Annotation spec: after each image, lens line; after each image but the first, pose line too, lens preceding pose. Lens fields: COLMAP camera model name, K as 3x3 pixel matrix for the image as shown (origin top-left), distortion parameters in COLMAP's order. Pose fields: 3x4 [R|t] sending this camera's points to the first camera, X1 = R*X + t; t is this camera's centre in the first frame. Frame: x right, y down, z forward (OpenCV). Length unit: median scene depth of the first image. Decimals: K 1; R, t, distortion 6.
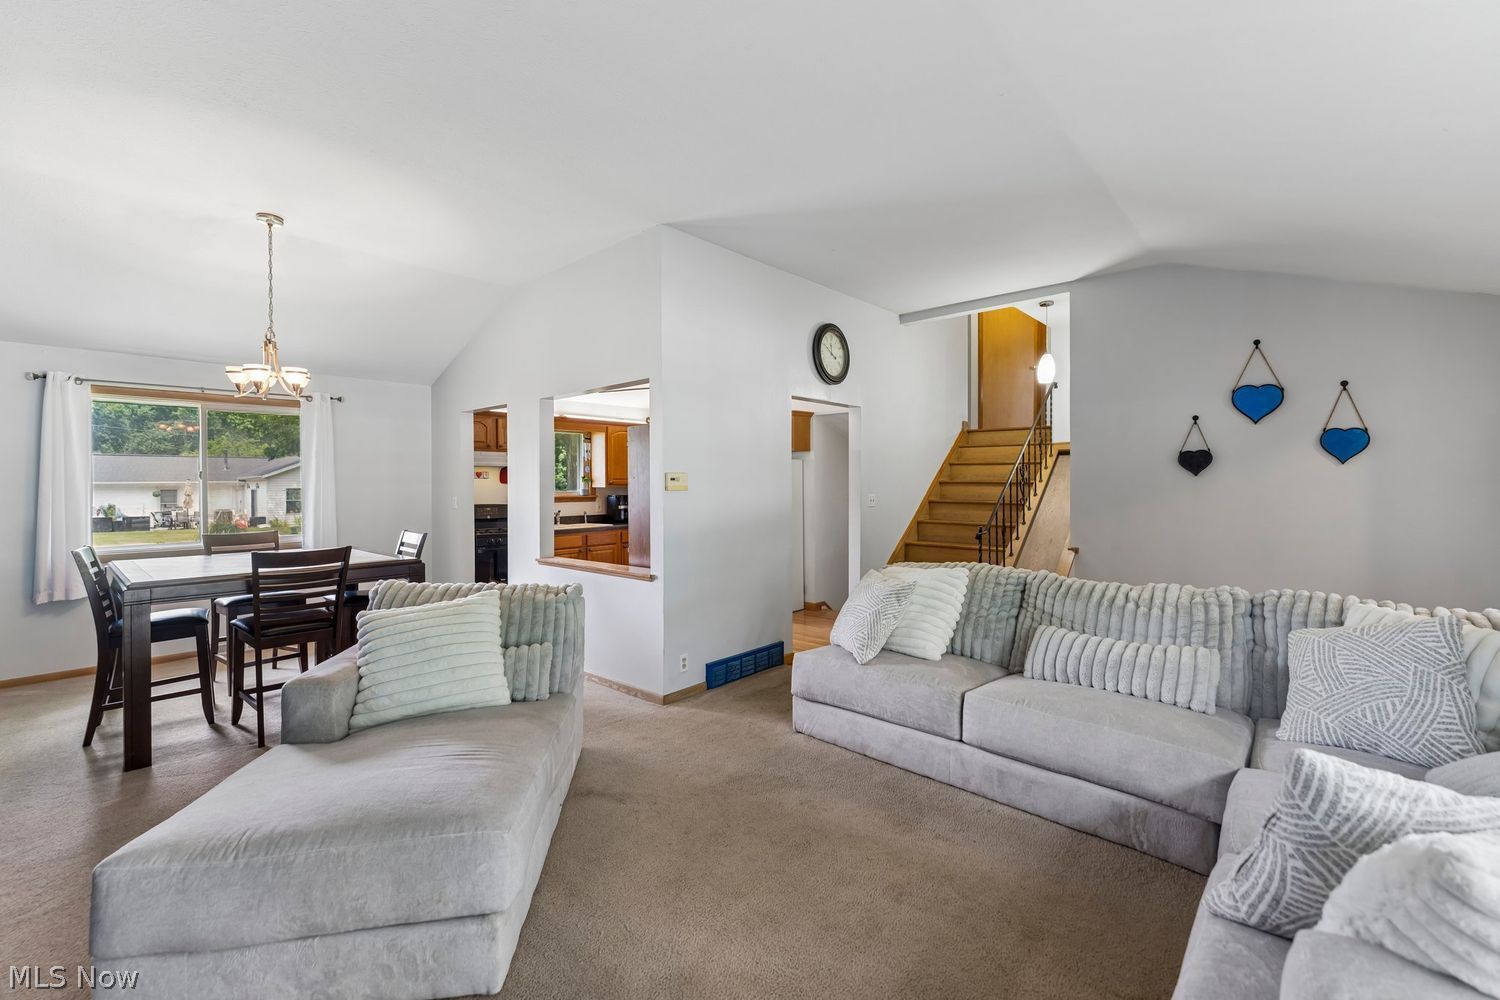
lens RADIAL K [[614.1, 0, 755.0], [0, 614.1, 492.4], [0, 0, 1]] dist [-0.000053, -0.000505]
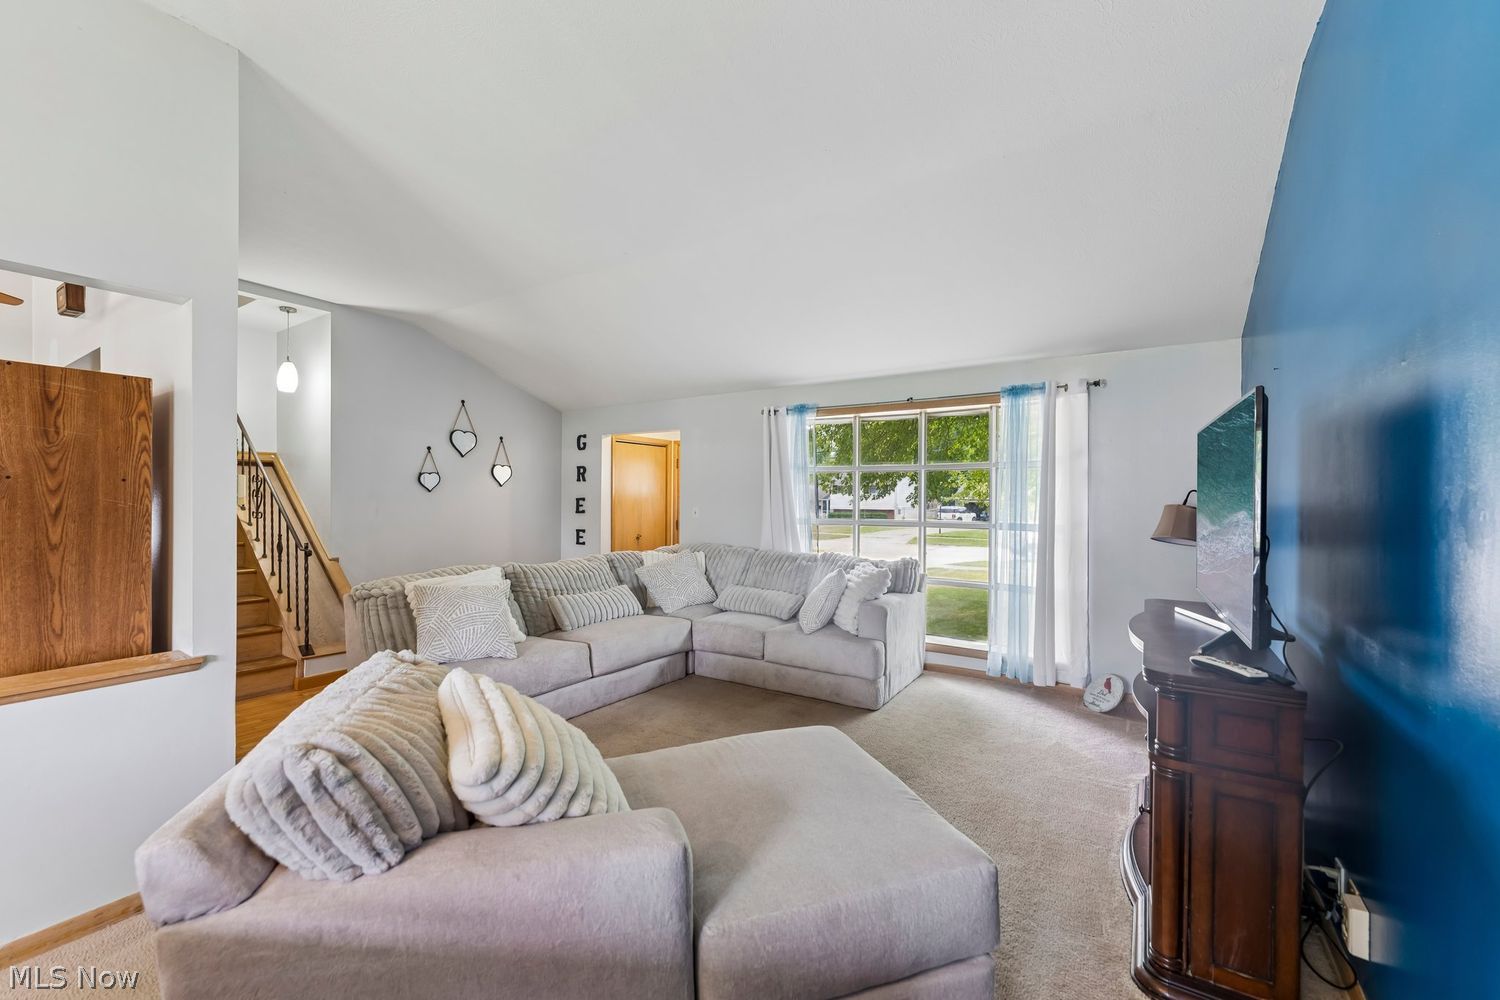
lens RADIAL K [[614.1, 0, 744.6], [0, 614.1, 498.1], [0, 0, 1]] dist [-0.000053, -0.000505]
pose [[-0.140713, 0.003632, 0.990044, -1.219835], [0.003180, 0.999990, -0.003216, -0.012001], [-0.990045, 0.002696, -0.140723, 0.900729]]
